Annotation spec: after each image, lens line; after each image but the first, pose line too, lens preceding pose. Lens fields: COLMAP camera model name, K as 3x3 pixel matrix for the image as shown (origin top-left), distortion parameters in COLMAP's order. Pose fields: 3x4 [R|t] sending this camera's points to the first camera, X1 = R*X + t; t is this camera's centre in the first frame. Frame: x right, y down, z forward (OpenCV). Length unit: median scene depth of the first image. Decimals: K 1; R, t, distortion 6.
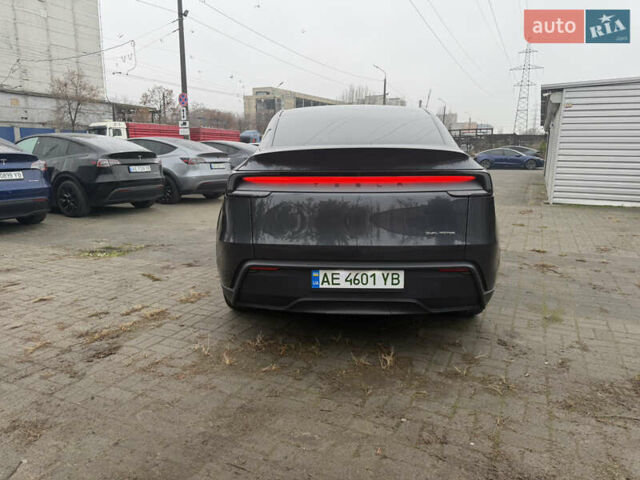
lens RADIAL K [[452.0, 0, 319.1], [0, 452.0, 236.1], [0, 0, 1]] dist [0.034358, -0.040042]
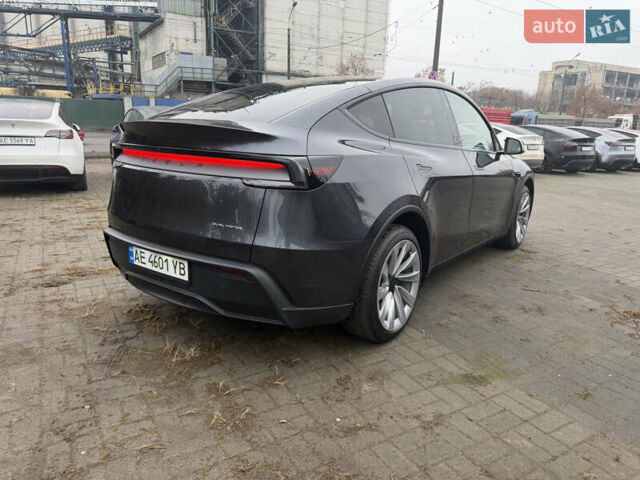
lens RADIAL K [[452.0, 0, 321.1], [0, 452.0, 241.3], [0, 0, 1]] dist [0.034358, -0.040042]
pose [[0.831179, 0.160100, -0.532455, 0.744849], [-0.131879, 0.987086, 0.090933, -0.068441], [0.540138, -0.005362, 0.841560, 0.320661]]
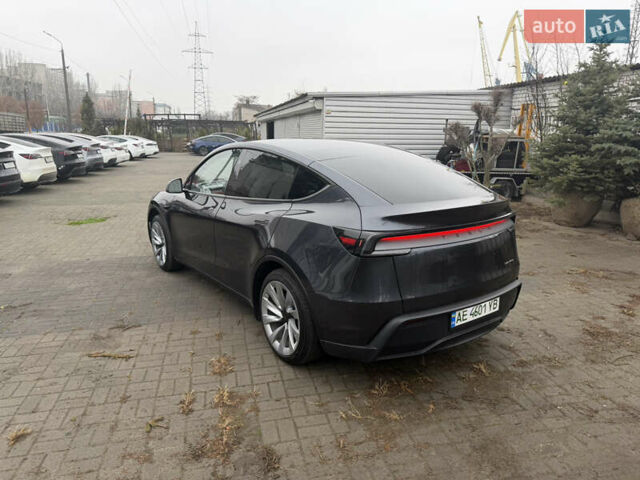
lens RADIAL K [[452.0, 0, 320.6], [0, 452.0, 239.6], [0, 0, 1]] dist [0.034358, -0.040042]
pose [[0.783933, -0.137027, 0.605535, -0.801103], [0.106389, 0.990562, 0.086423, -0.205473], [-0.611662, -0.003328, 0.791112, 0.250362]]
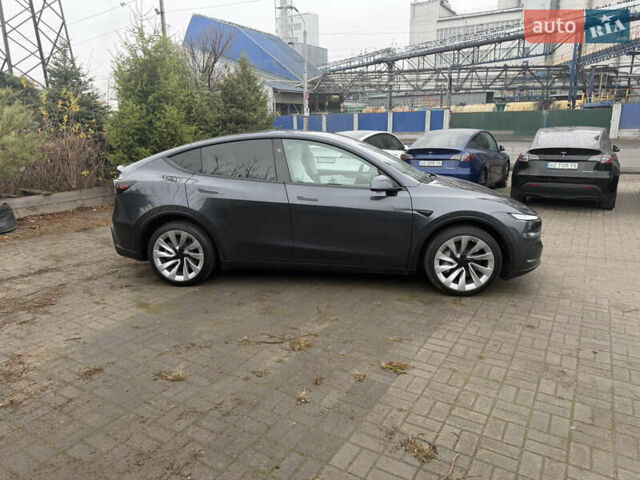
lens RADIAL K [[452.0, 0, 318.4], [0, 452.0, 241.0], [0, 0, 1]] dist [0.034358, -0.040042]
pose [[-0.088140, 0.241373, -0.966421, 1.903610], [-0.171464, 0.952039, 0.253419, -0.461648], [0.981240, 0.188043, -0.042526, 1.712804]]
